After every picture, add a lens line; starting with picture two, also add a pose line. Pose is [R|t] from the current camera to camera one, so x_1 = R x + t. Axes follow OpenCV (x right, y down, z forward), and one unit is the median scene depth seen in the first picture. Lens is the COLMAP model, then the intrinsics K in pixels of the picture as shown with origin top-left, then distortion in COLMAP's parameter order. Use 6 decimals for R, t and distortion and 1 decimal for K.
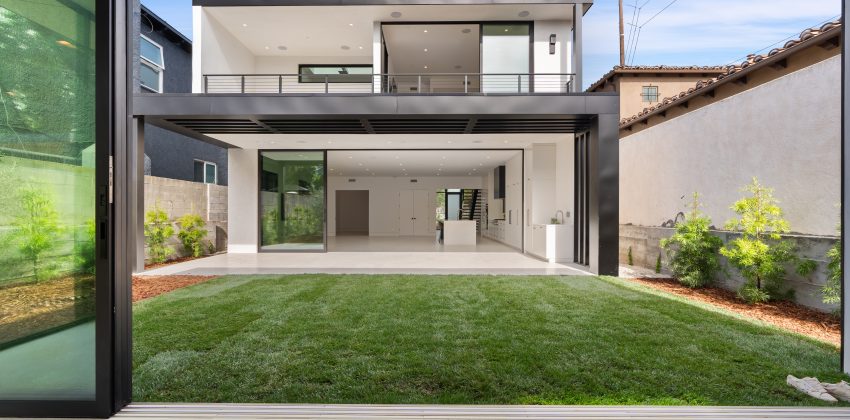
lens RADIAL K [[390.3, 0, 425.0], [0, 390.3, 210.0], [0, 0, 1]] dist [0.013555, -0.000092]
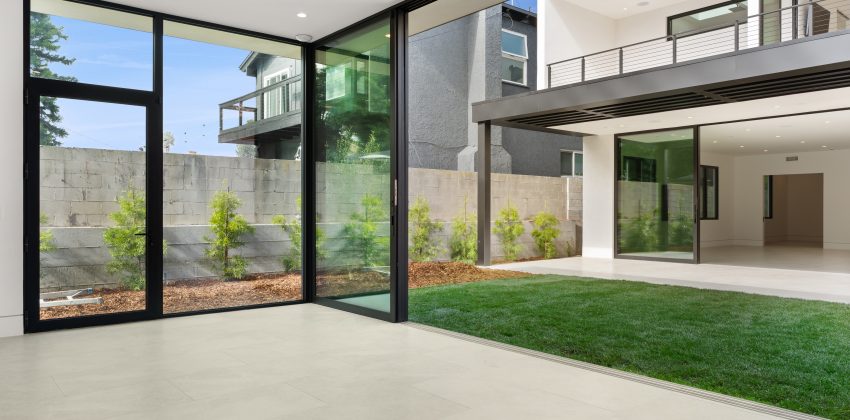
lens RADIAL K [[579.8, 0, 425.0], [0, 579.8, 210.0], [0, 0, 1]] dist [-0.002889, -0.000336]
pose [[0.661624, -0.000271, -0.749836, 0.233832], [0.005891, 0.999971, 0.004837, -0.002194], [0.749813, -0.007617, 0.661606, -0.118799]]
